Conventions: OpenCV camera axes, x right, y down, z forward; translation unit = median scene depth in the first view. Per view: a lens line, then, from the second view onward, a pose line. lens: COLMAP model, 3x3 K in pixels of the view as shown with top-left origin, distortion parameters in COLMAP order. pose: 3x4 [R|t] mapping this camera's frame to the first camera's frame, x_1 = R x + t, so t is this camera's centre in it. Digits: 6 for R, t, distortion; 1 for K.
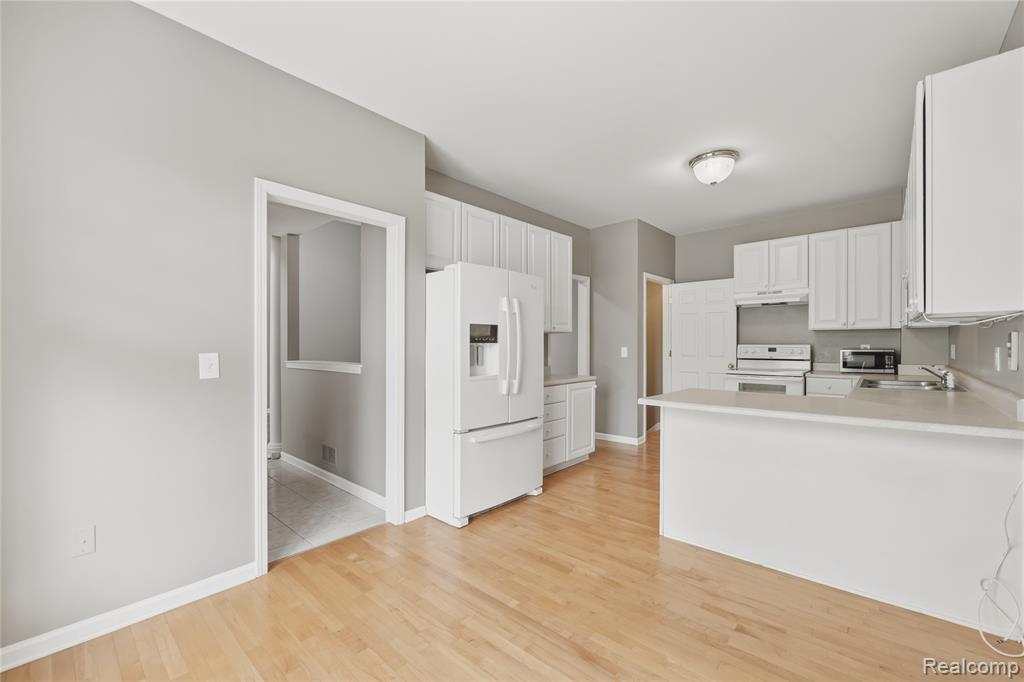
lens RADIAL K [[422.3, 0, 509.7], [0, 422.3, 345.7], [0, 0, 1]] dist [-0.008549, -0.000190]
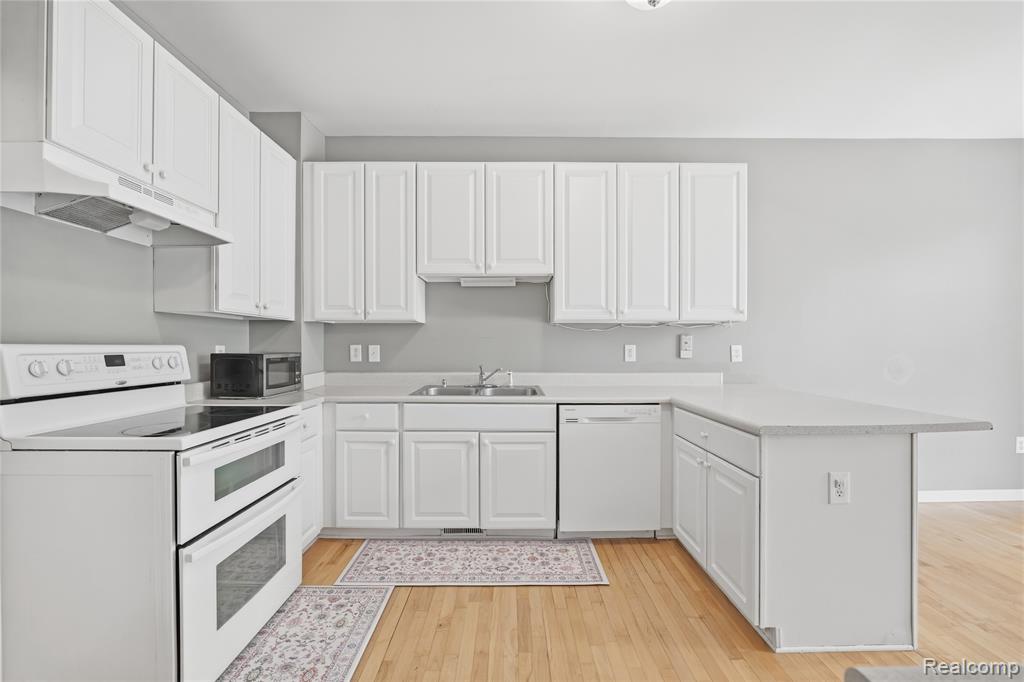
lens RADIAL K [[422.3, 0, 518.1], [0, 422.3, 347.8], [0, 0, 1]] dist [-0.008549, -0.000190]
pose [[-0.680738, 0.001020, 0.732526, 0.170157], [0.008719, 0.999939, 0.006710, 0.000579], [-0.732475, 0.010954, -0.680706, 1.019661]]
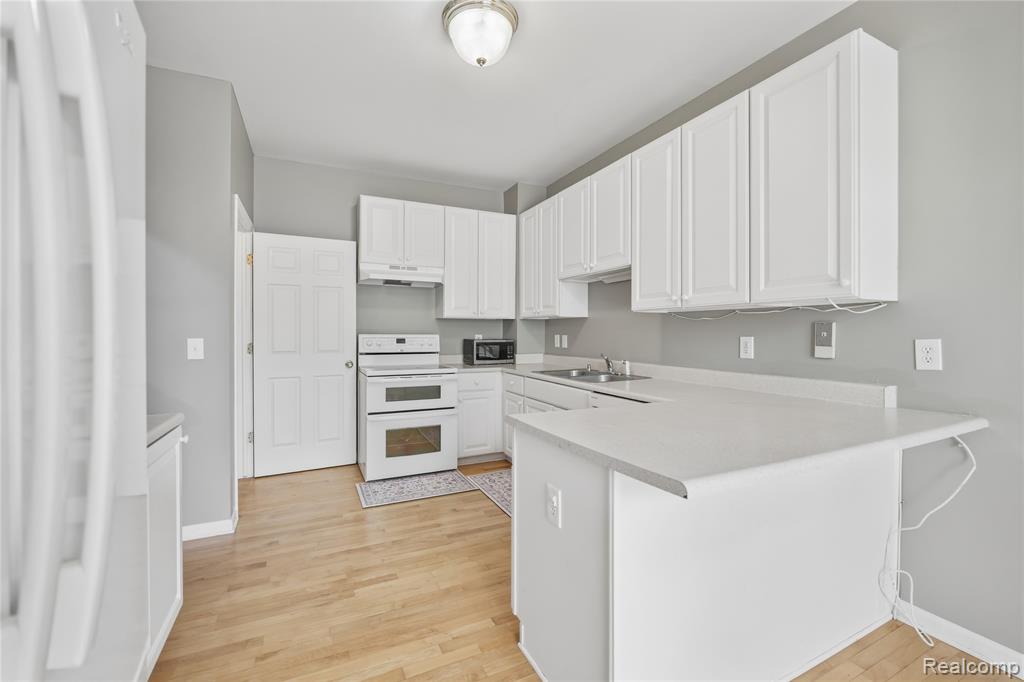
lens RADIAL K [[422.3, 0, 513.9], [0, 422.3, 336.3], [0, 0, 1]] dist [-0.008549, -0.000190]
pose [[0.366883, 0.001370, 0.930266, -0.035187], [-0.000680, 0.999999, -0.001205, 0.001979], [-0.930267, -0.000190, 0.366883, 0.527468]]
